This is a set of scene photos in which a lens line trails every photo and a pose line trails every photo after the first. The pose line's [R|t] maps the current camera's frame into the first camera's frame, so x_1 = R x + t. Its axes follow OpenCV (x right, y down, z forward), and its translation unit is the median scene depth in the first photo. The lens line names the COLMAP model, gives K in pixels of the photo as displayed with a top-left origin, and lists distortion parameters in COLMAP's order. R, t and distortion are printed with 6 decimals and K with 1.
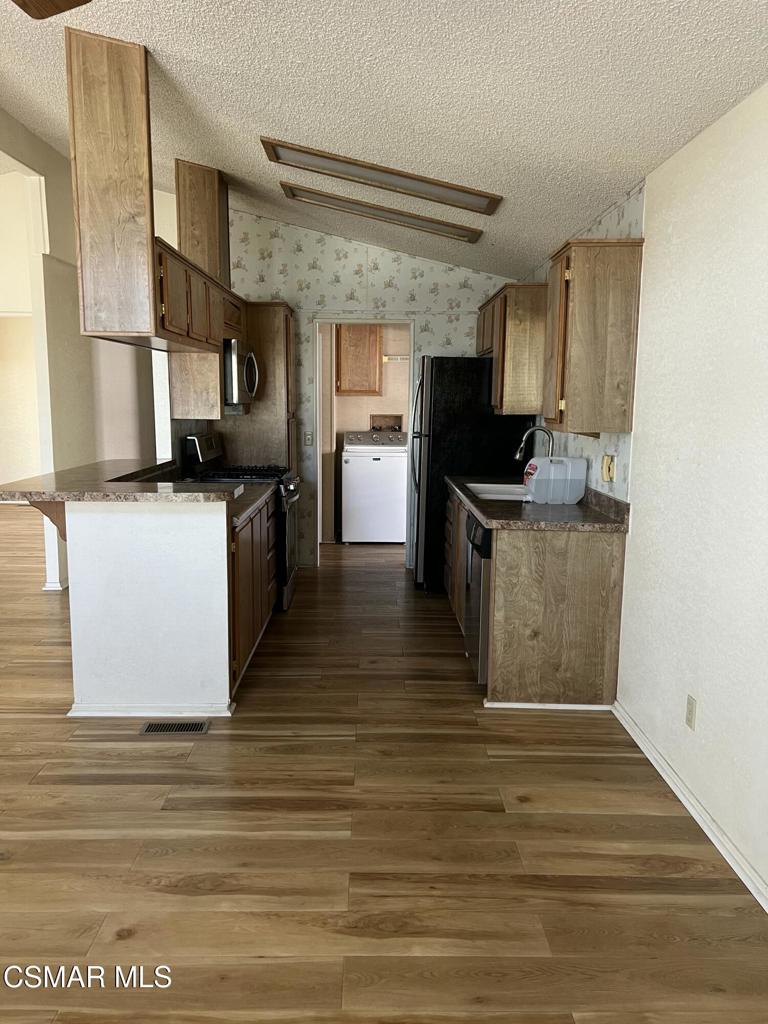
lens RADIAL K [[772.1, 0, 379.7], [0, 772.1, 518.8], [0, 0, 1]] dist [0.048943, -0.042419]
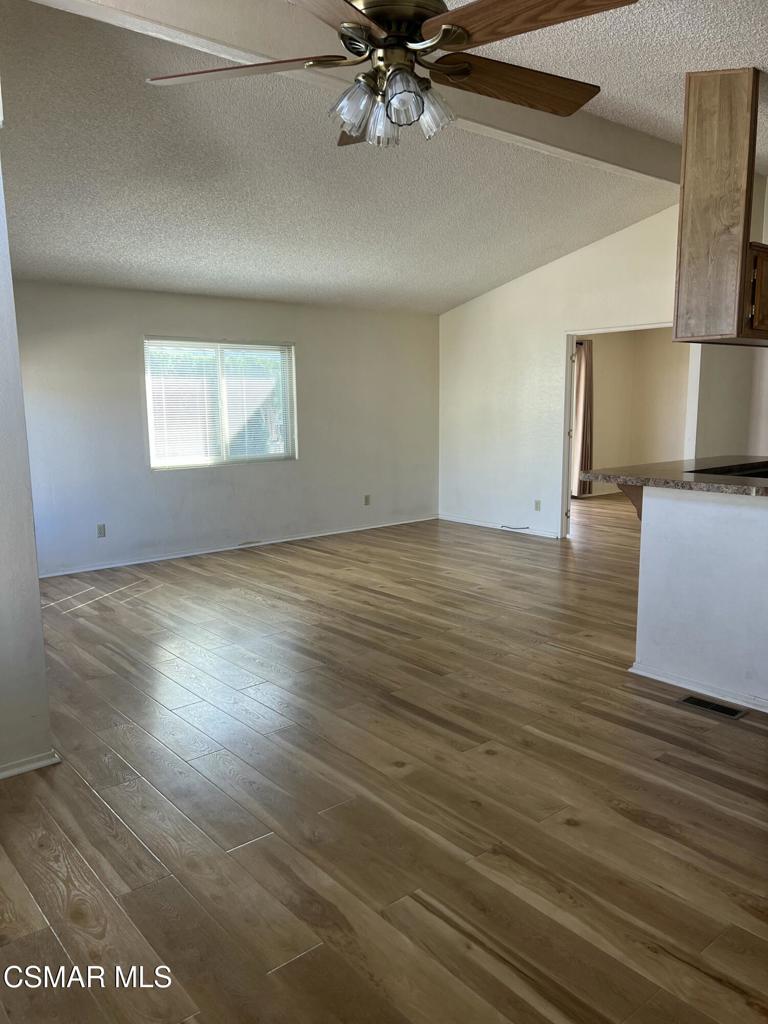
lens RADIAL K [[772.1, 0, 383.3], [0, 772.1, 514.8], [0, 0, 1]] dist [0.048943, -0.042419]
pose [[0.634231, 0.100548, -0.766578, 0.258004], [-0.106441, 0.993422, 0.042238, 0.012880], [0.765782, 0.054806, 0.640761, -0.039689]]
